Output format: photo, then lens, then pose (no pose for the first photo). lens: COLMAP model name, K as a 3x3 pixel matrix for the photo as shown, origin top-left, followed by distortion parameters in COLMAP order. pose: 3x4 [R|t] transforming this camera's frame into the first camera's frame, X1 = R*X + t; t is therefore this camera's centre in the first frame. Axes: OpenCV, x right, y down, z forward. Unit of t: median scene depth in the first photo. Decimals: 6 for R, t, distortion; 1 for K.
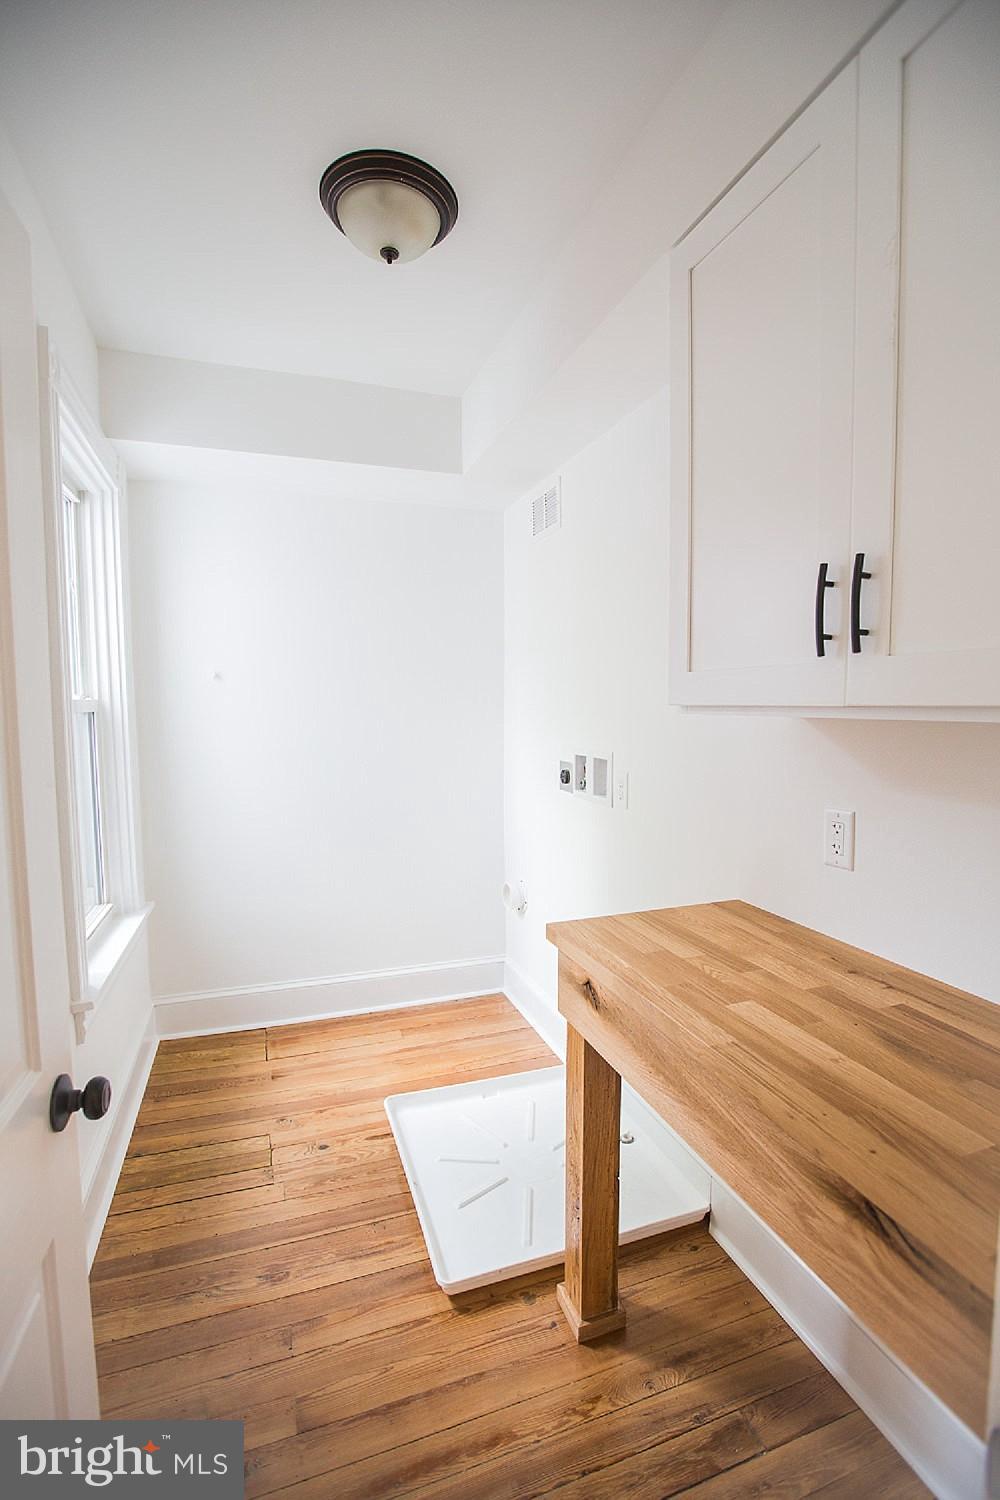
lens RADIAL K [[673.7, 0, 505.9], [0, 673.7, 754.1], [0, 0, 1]] dist [-0.042598, 0.011935]
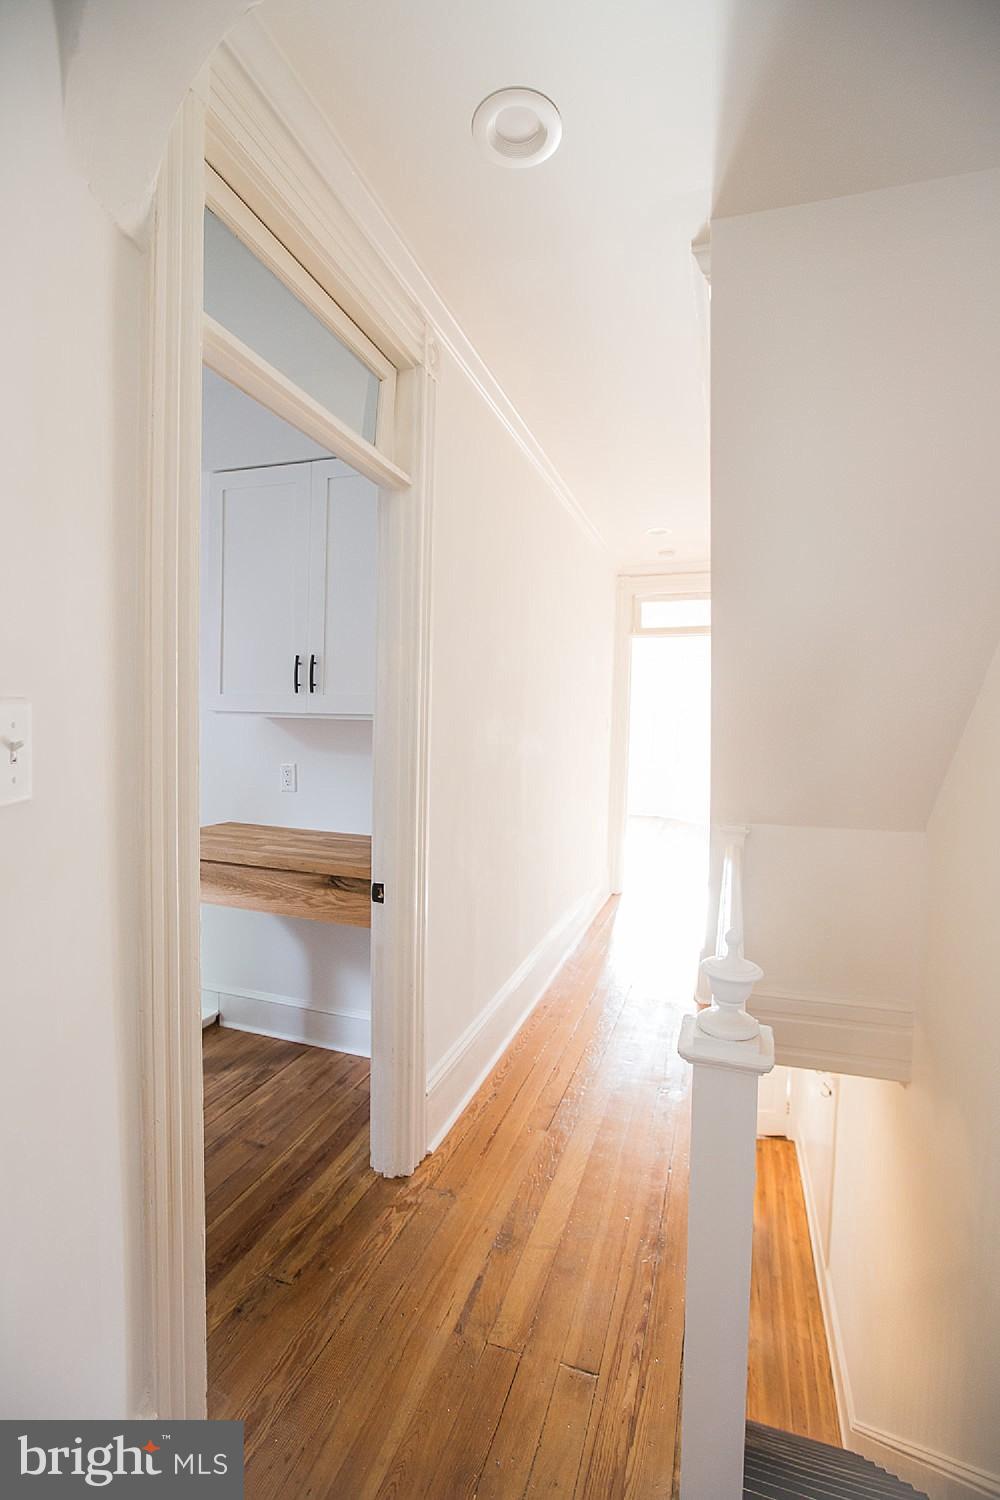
lens RADIAL K [[673.7, 0, 500.6], [0, 673.7, 745.7], [0, 0, 1]] dist [-0.042598, 0.011935]
pose [[0.622712, -0.015693, 0.782294, -0.642599], [0.030430, 0.999528, -0.004171, 0.052793], [-0.781859, 0.026403, 0.622895, -0.722127]]
